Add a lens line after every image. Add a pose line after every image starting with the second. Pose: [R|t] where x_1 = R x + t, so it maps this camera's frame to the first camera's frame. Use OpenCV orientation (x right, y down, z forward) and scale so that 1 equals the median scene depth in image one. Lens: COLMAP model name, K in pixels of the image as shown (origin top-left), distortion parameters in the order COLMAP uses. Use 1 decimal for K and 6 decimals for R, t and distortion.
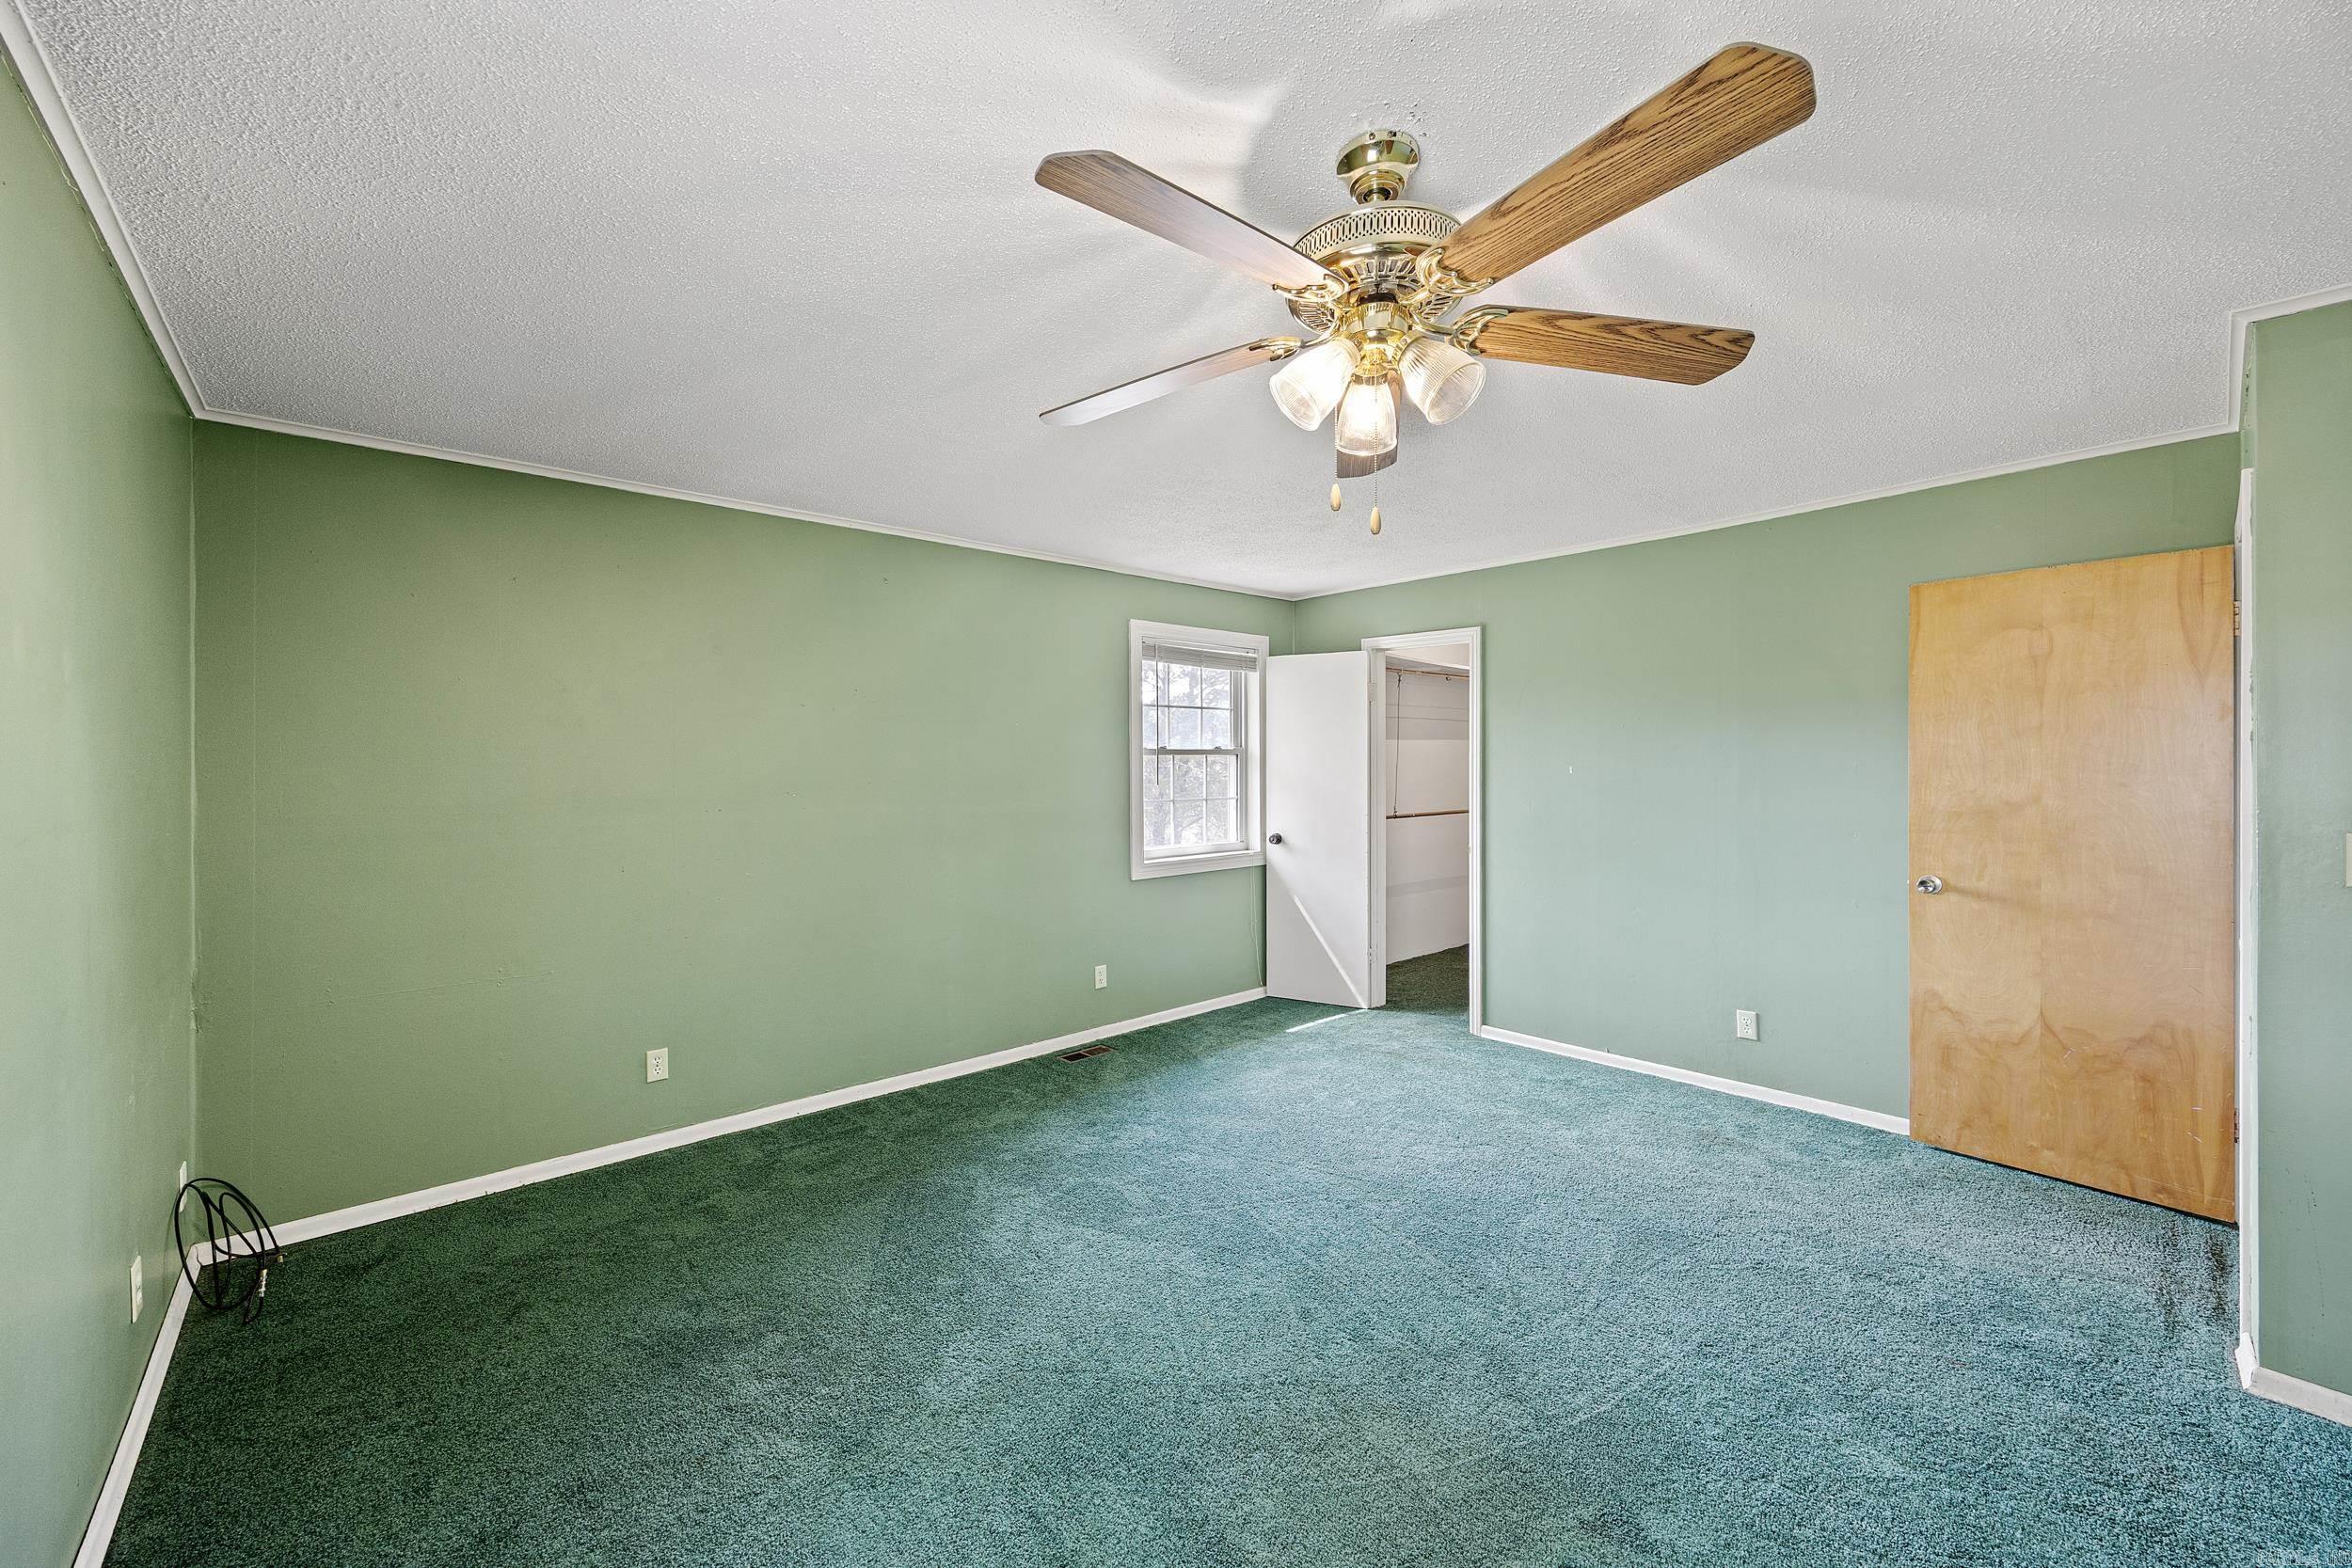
lens RADIAL K [[932.3, 0, 1176.0], [0, 932.3, 762.7], [0, 0, 1]] dist [0.000557, -0.000156]
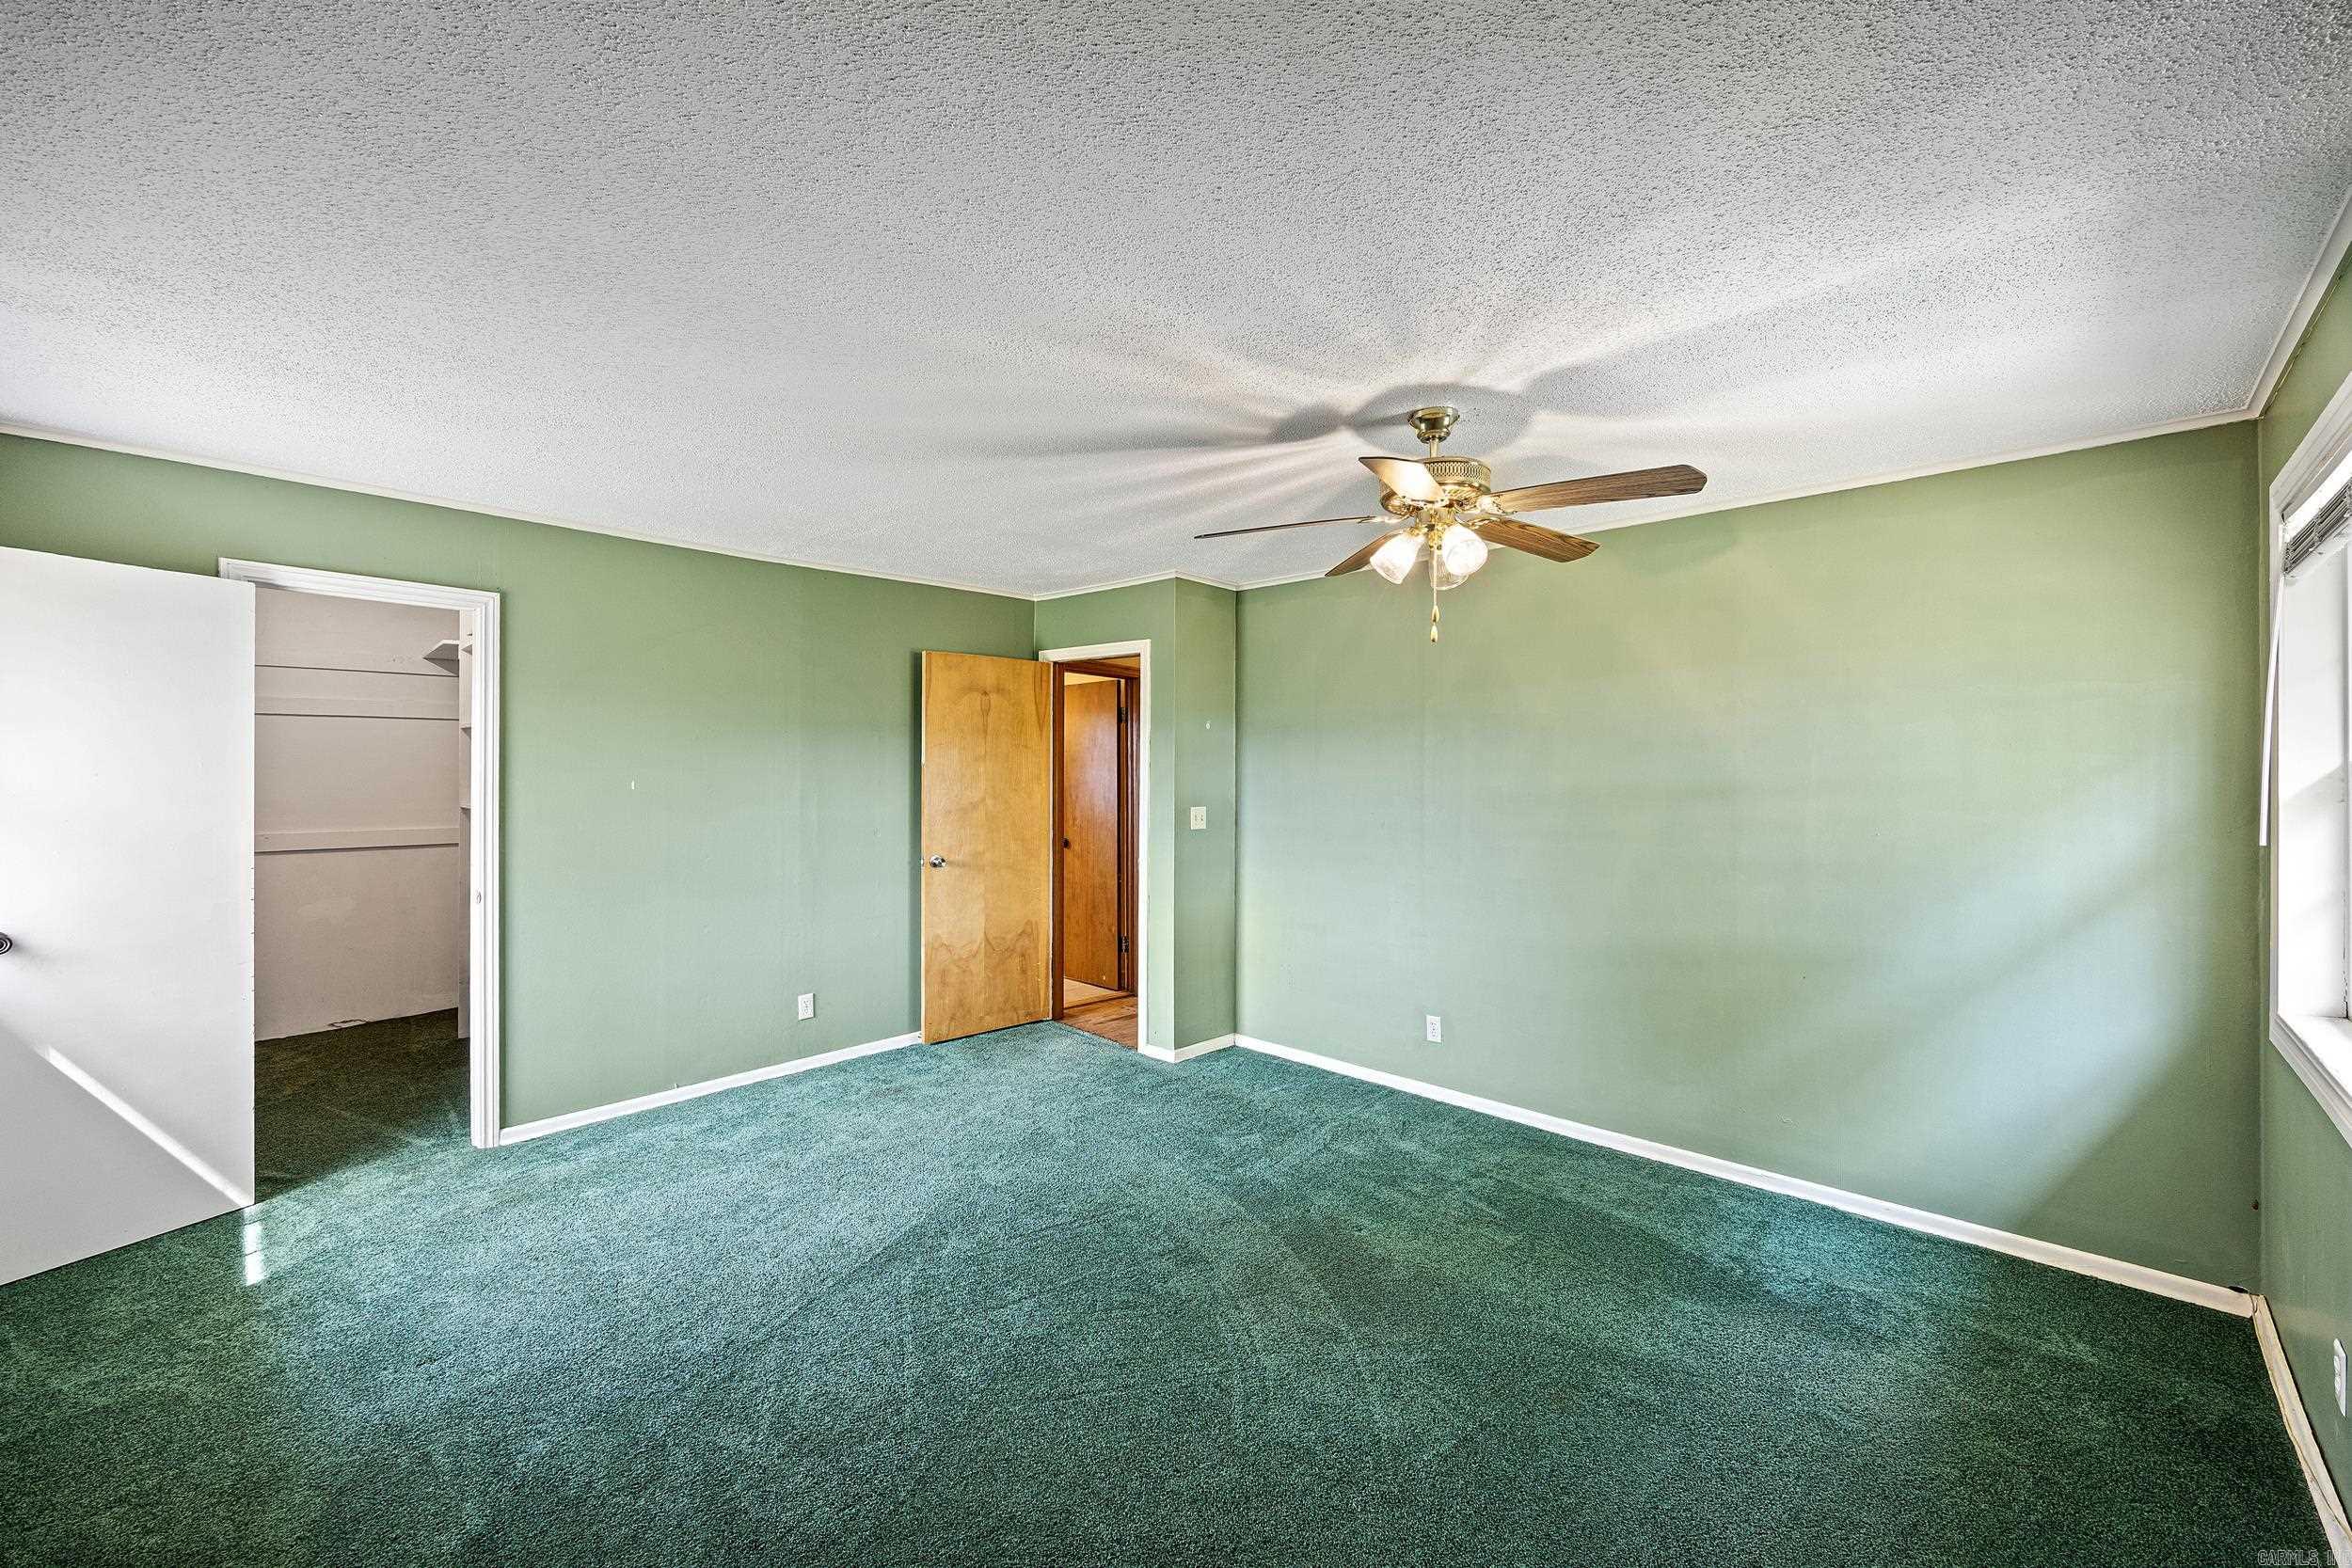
lens RADIAL K [[932.3, 0, 1177.0], [0, 932.3, 783.1], [0, 0, 1]] dist [0.000557, -0.000156]
pose [[-0.091017, -0.008274, 0.995815, -0.564838], [-0.001383, 0.999966, 0.008183, -0.003092], [-0.995848, -0.000632, -0.091026, 0.650370]]
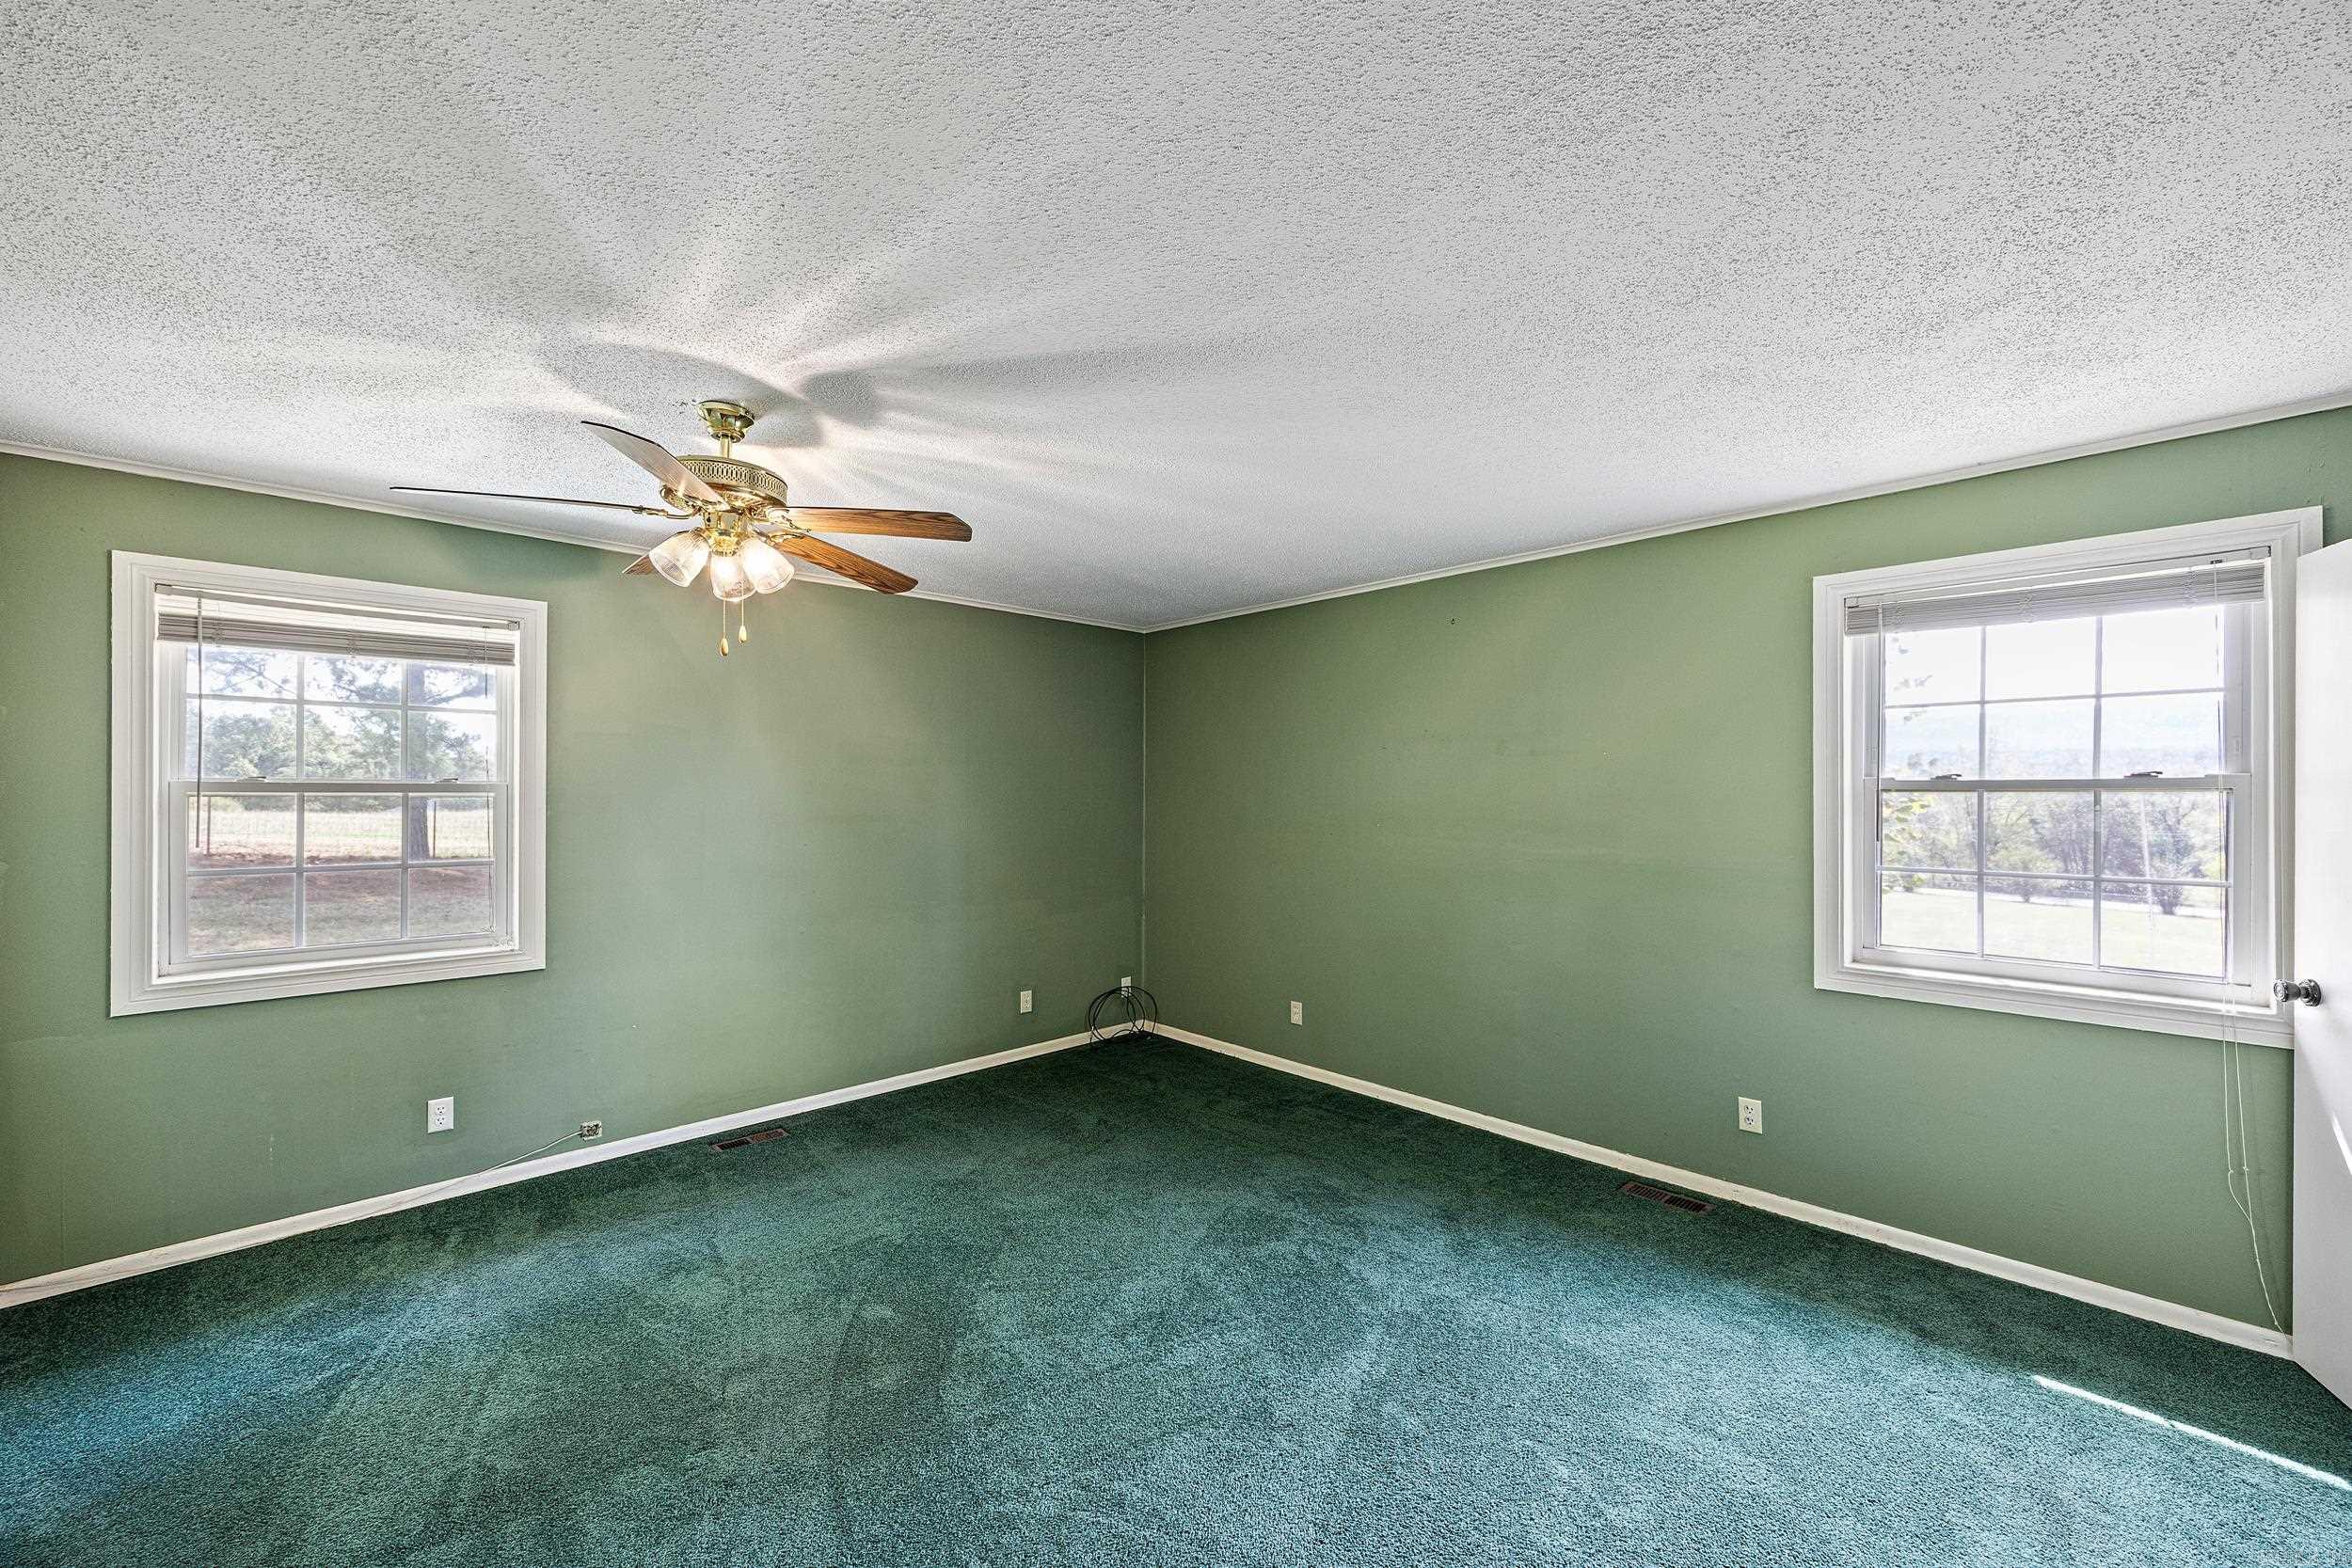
lens RADIAL K [[932.3, 0, 1172.3], [0, 932.3, 789.7], [0, 0, 1]] dist [0.000557, -0.000156]
pose [[0.011357, 0.001667, -0.999934, 0.720619], [-0.002787, 0.999995, 0.001636, -0.010971], [0.999932, 0.002769, 0.011362, 0.685346]]
